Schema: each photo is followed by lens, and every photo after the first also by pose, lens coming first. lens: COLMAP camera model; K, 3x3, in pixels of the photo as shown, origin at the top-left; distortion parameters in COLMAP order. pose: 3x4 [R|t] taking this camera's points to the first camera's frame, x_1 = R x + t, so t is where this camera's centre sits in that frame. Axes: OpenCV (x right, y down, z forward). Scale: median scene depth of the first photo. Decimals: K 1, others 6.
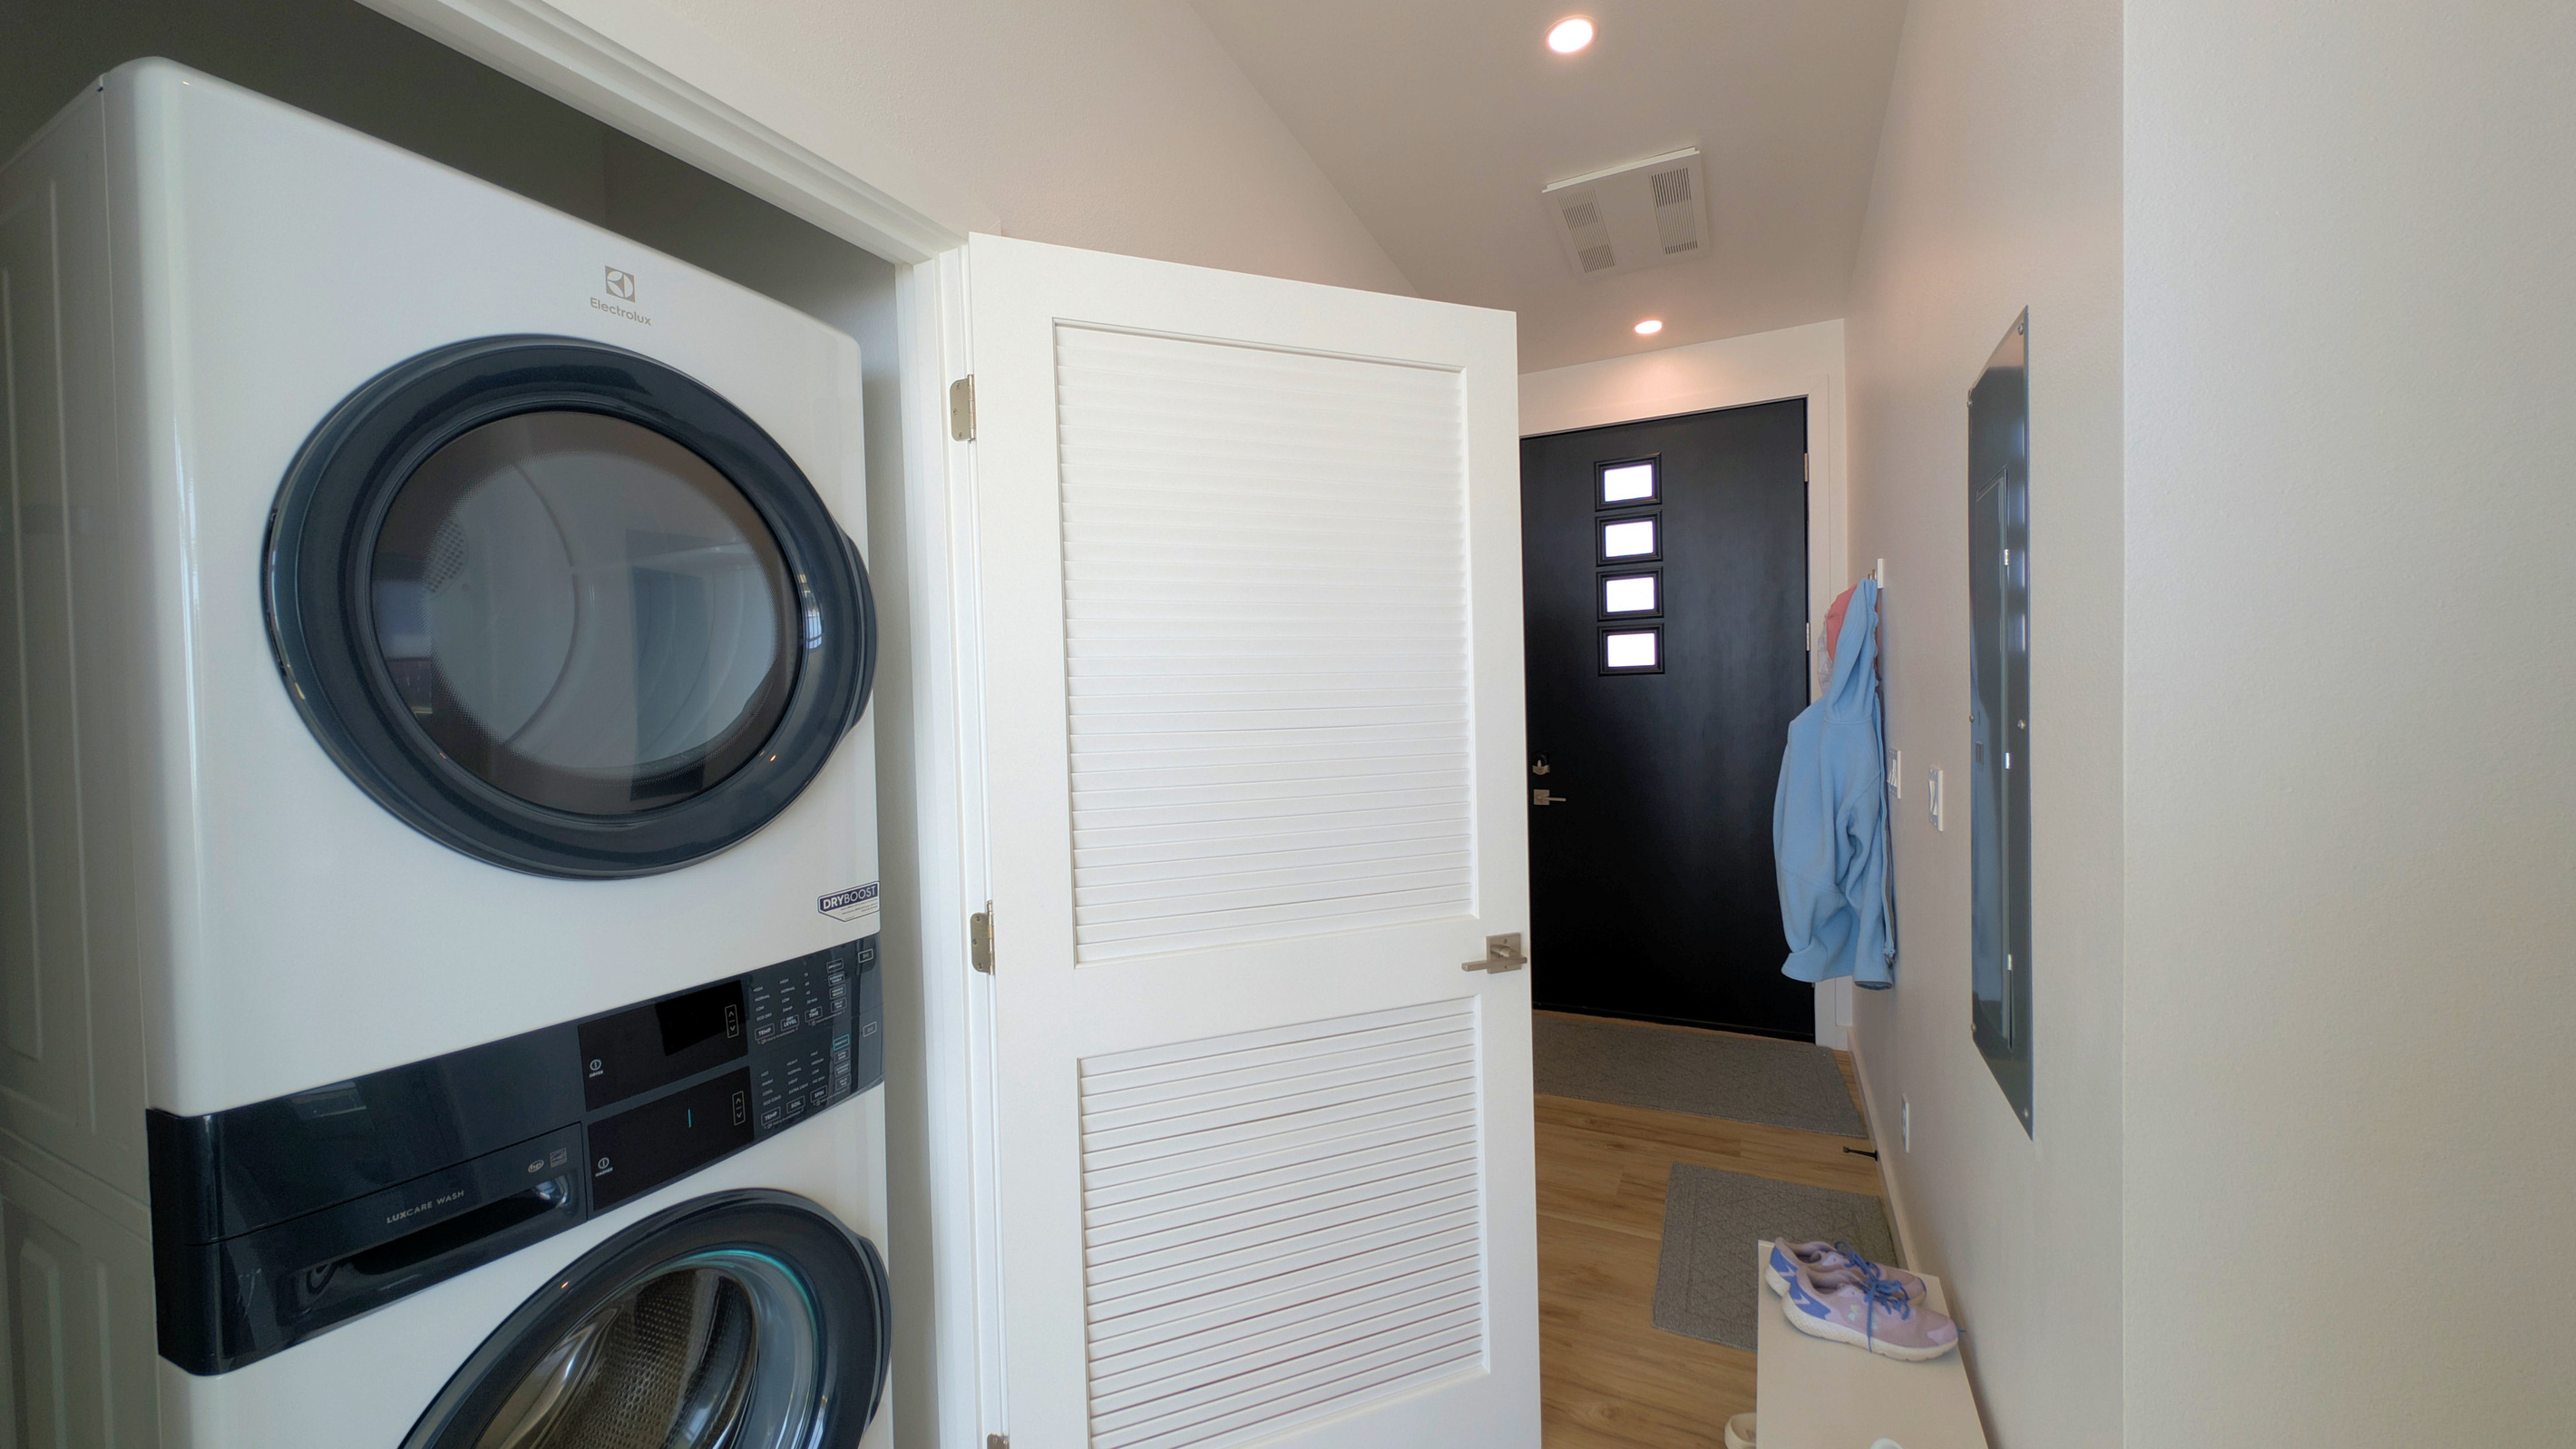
lens RADIAL K [[952.6, 0, 1293.5], [0, 952.6, 721.4], [0, 0, 1]] dist [0.002542, -0.003416]
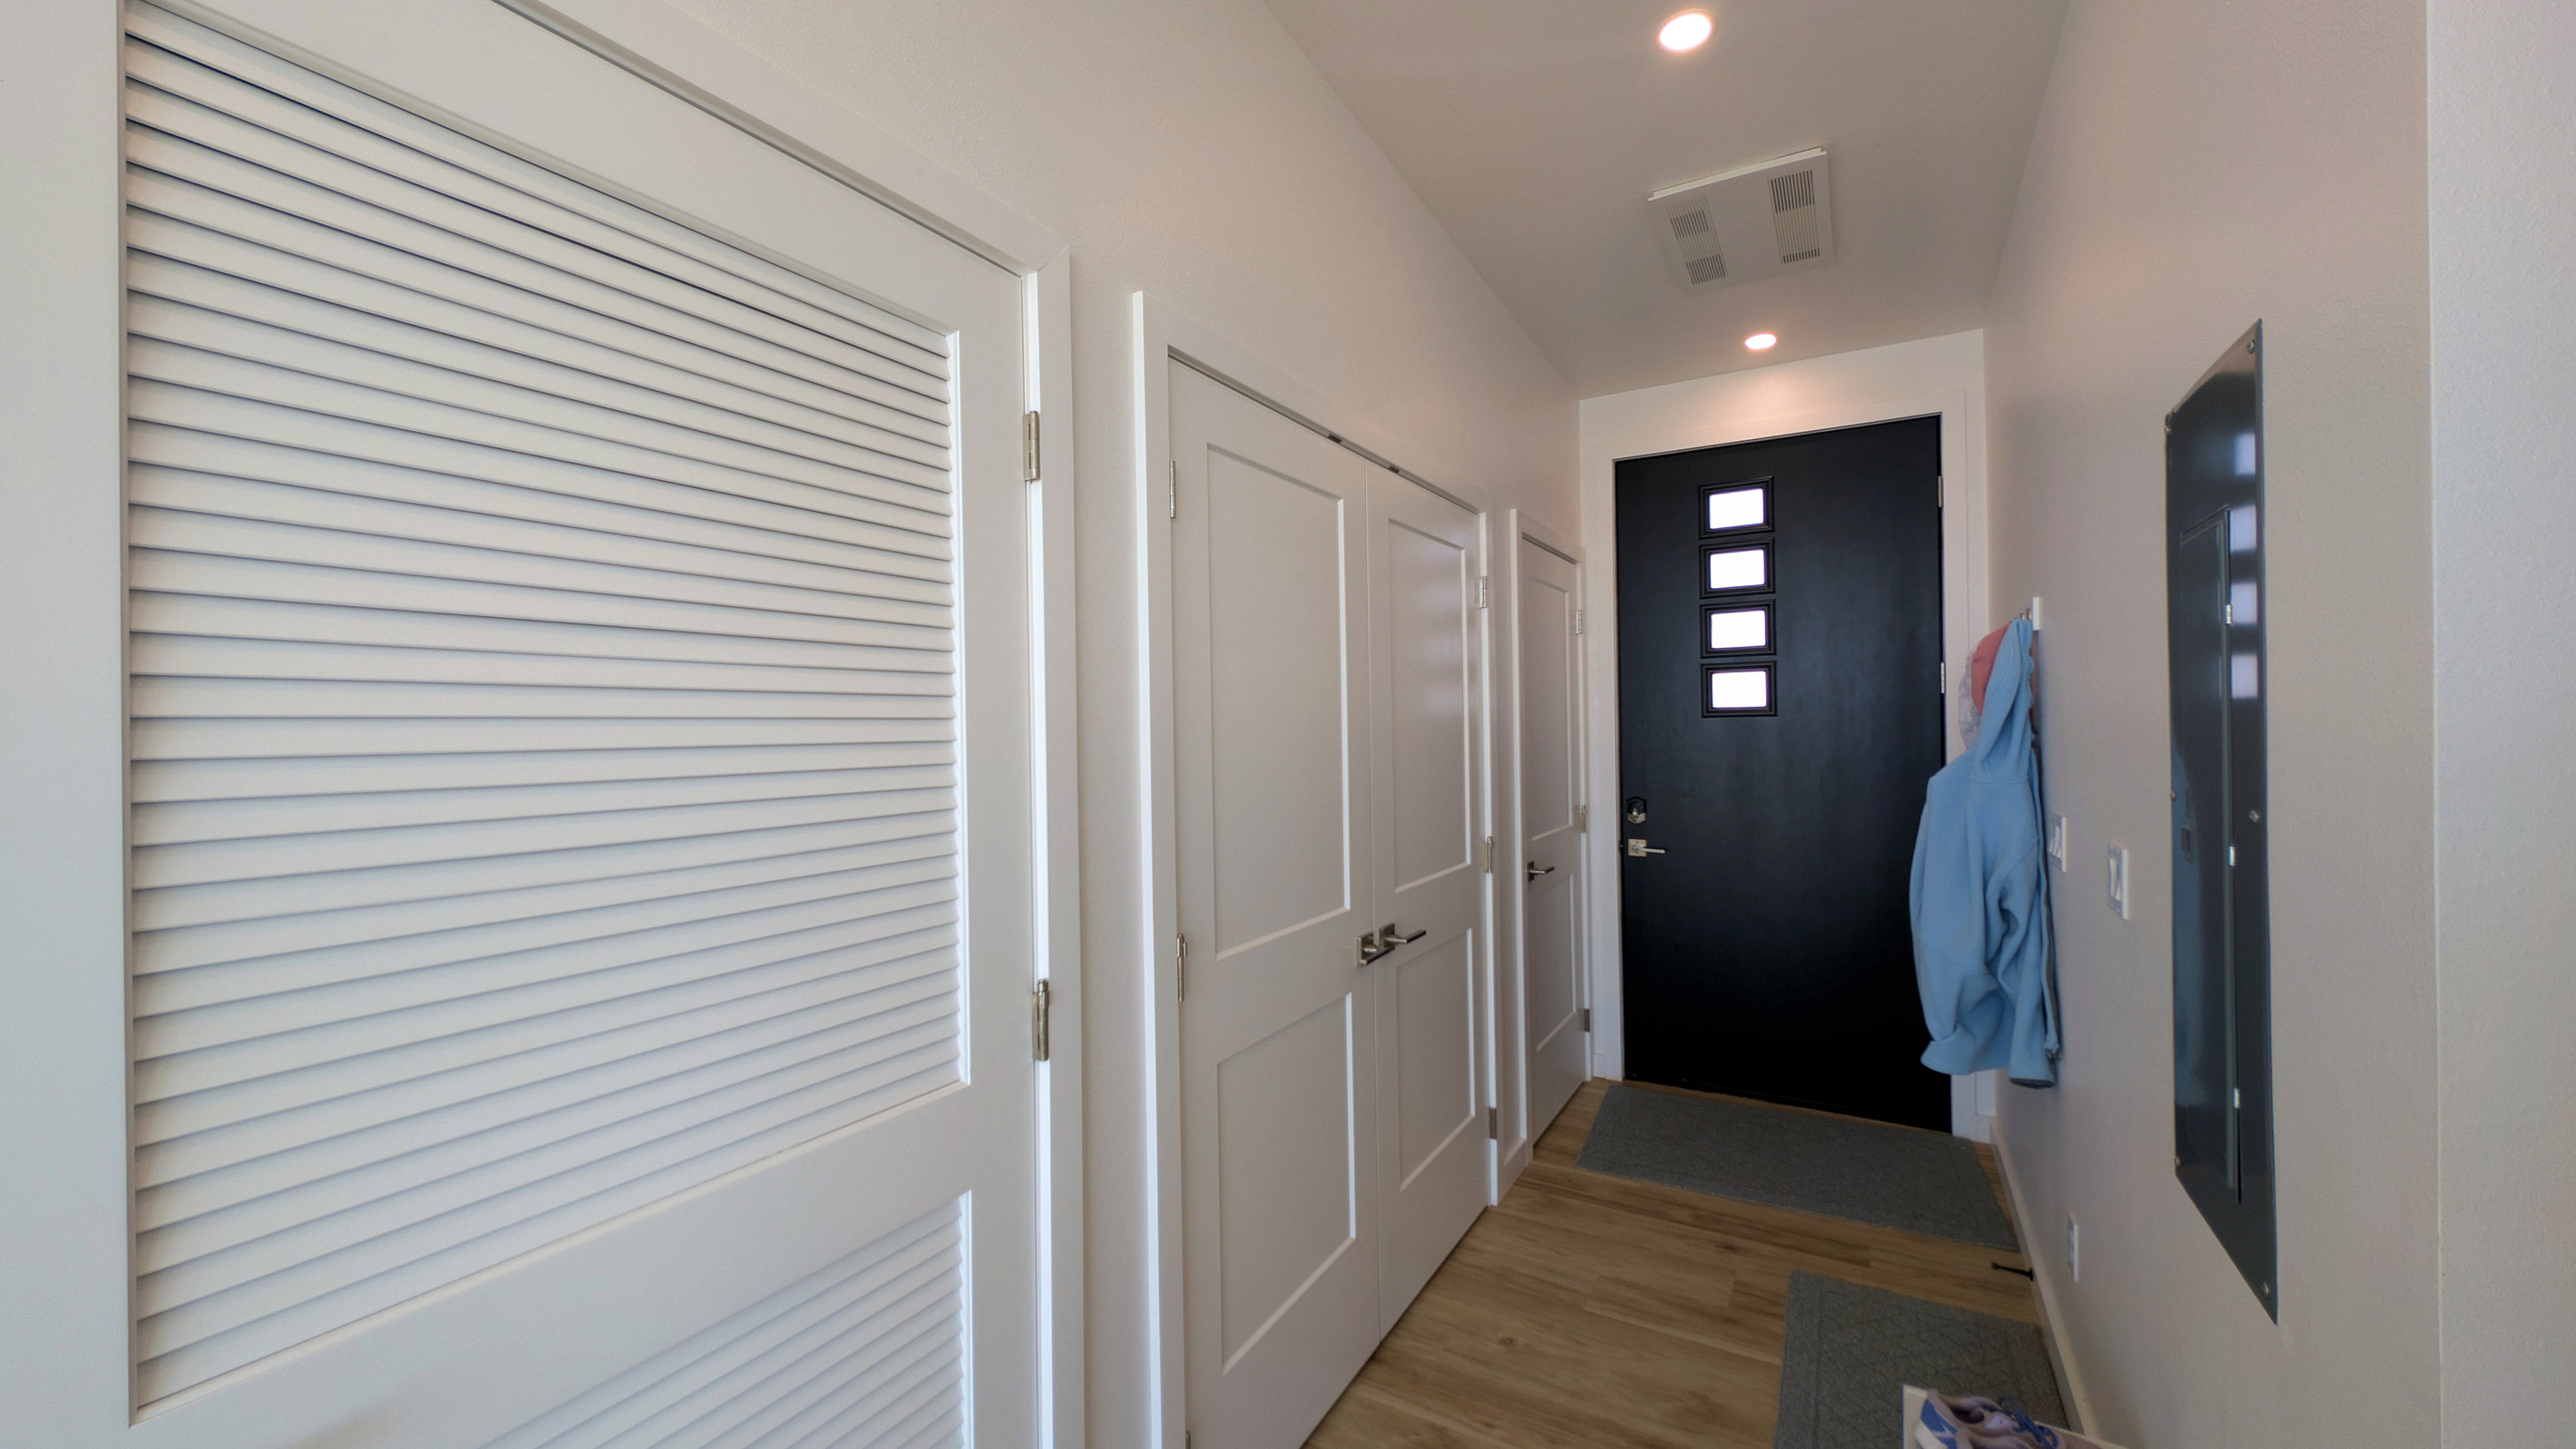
lens RADIAL K [[987.1, 0, 1288.0], [0, 987.1, 724.5], [0, 0, 1]] dist [-0.004921, 0.000200]
pose [[0.996892, 0.011703, -0.077902, -0.006287], [-0.013605, 0.999621, -0.023924, -0.019878], [0.077593, 0.024910, 0.996674, 0.033714]]
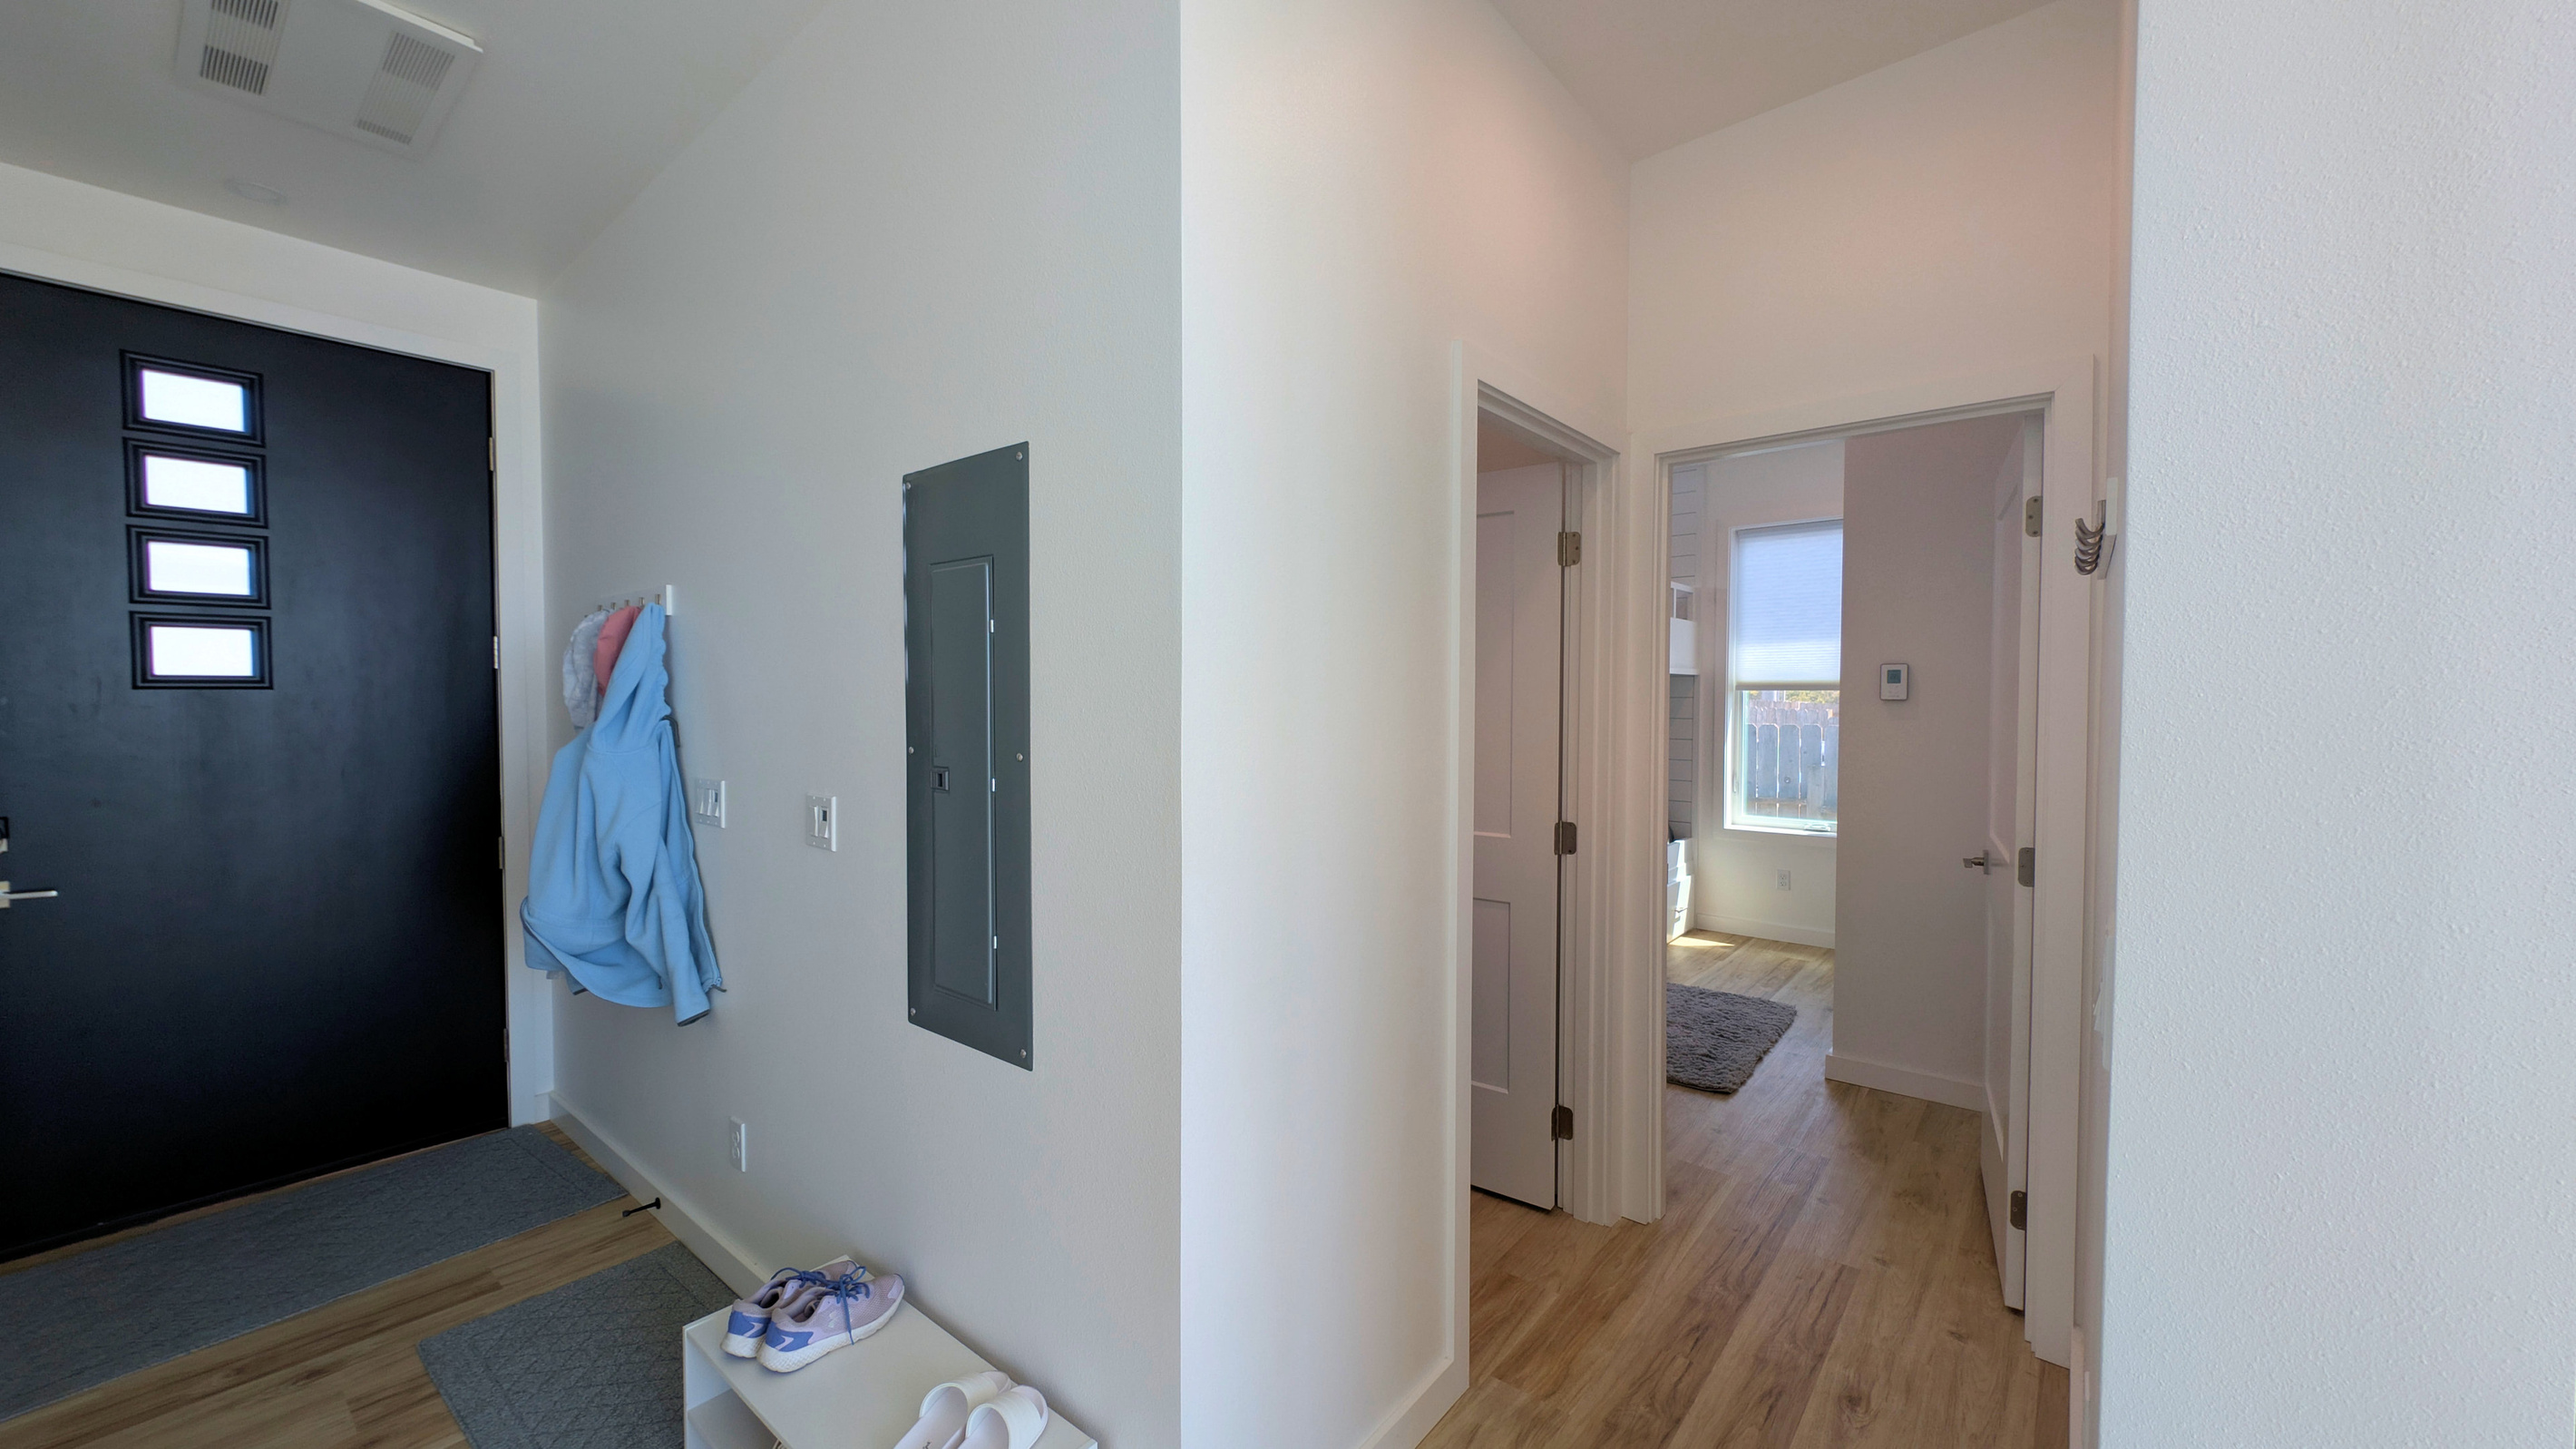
lens RADIAL K [[965.4, 0, 1297.8], [0, 965.4, 720.2], [0, 0, 1]] dist [0.002836, 0.000283]
pose [[0.234053, 0.000900, 0.972223, -0.190700], [0.017349, 0.999836, -0.005102, -0.015098], [-0.972069, 0.018061, 0.234000, 0.138911]]
